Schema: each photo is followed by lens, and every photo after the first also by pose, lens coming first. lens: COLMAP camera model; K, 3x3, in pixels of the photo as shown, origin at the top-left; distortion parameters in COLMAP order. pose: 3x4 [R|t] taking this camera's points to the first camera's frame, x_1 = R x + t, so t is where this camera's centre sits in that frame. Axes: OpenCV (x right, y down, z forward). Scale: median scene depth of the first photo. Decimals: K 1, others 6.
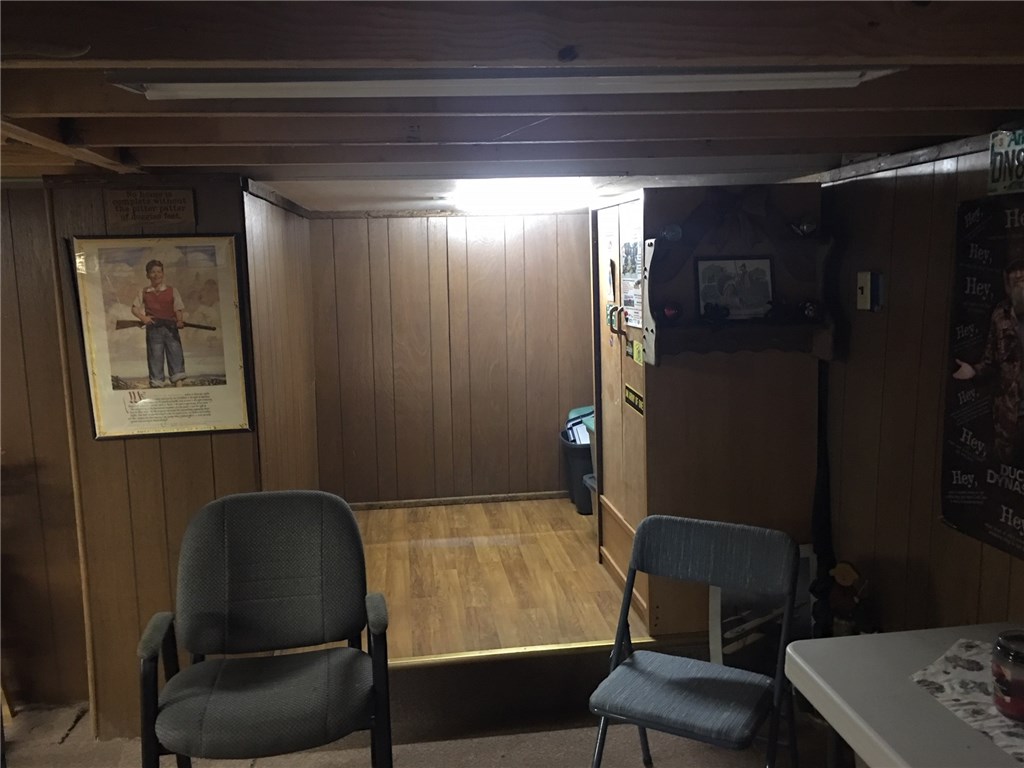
lens RADIAL K [[864.2, 0, 494.3], [0, 864.2, 369.3], [0, 0, 1]] dist [0.034111, -0.038786]
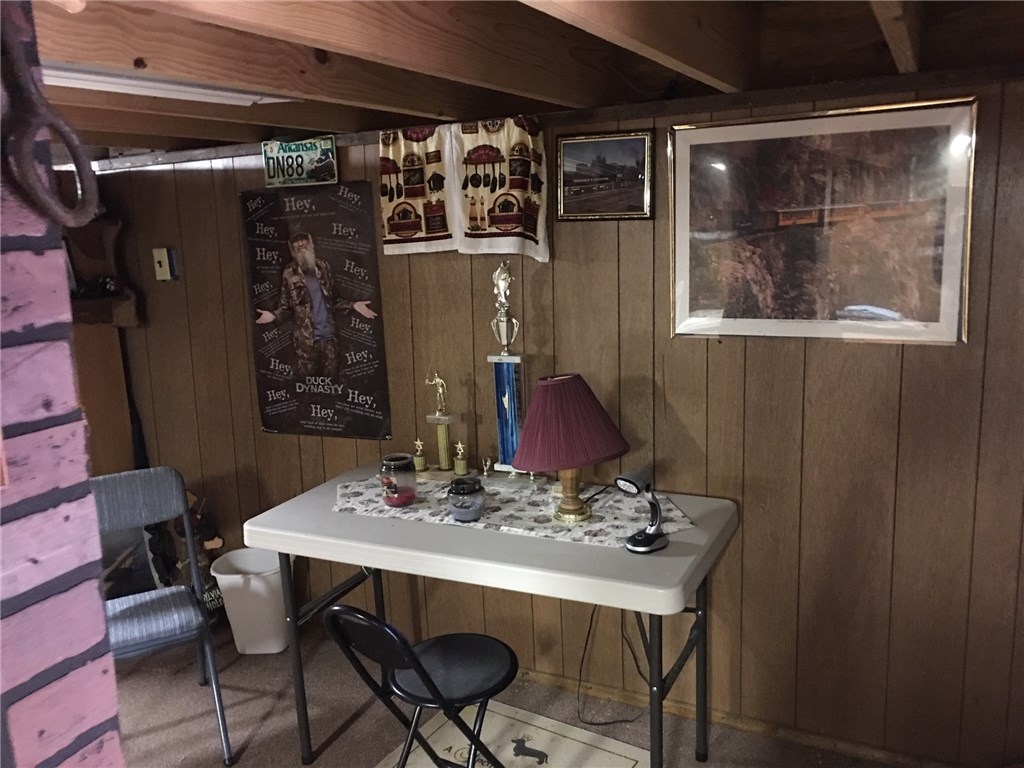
lens RADIAL K [[864.2, 0, 512.0], [0, 864.2, 382.2], [0, 0, 1]] dist [0.034111, -0.038786]
pose [[0.533662, -0.157732, 0.830858, -0.420117], [0.138835, 0.985464, 0.097909, 0.024754], [-0.834224, 0.063101, 0.547804, -0.064637]]
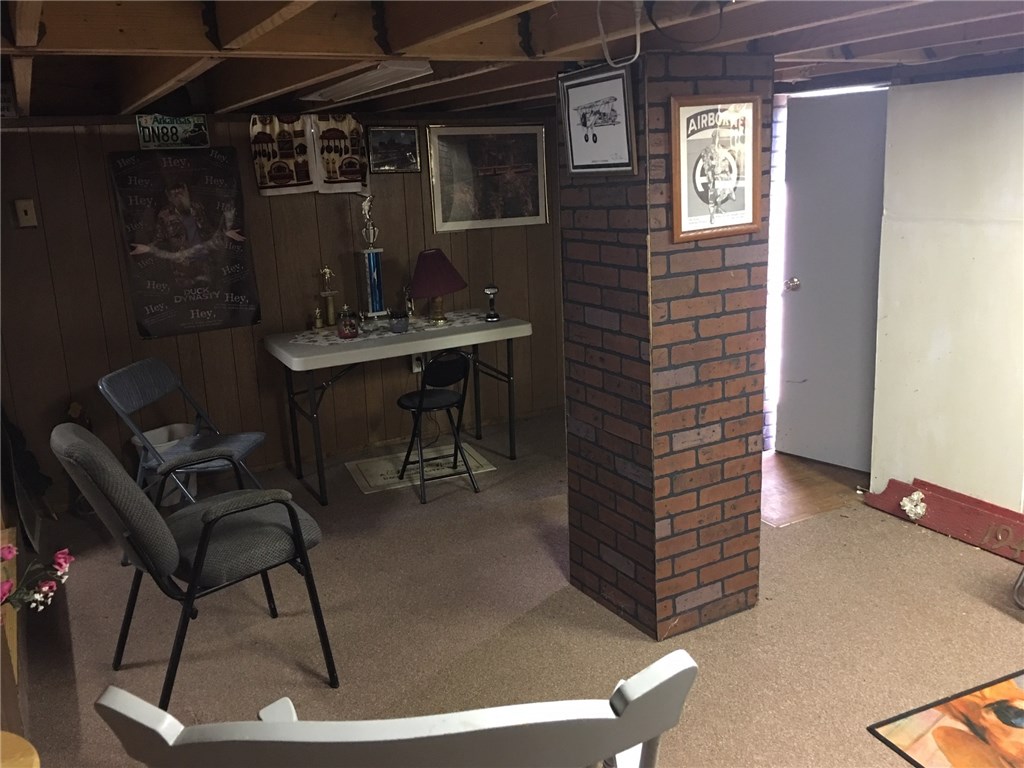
lens RADIAL K [[864.2, 0, 512.2], [0, 864.2, 383.8], [0, 0, 1]] dist [0.034111, -0.038786]
pose [[-0.391199, -0.186640, 0.901182, -1.490703], [0.170626, 0.947534, 0.270308, -0.092378], [-0.904351, 0.259509, -0.338829, 1.036607]]
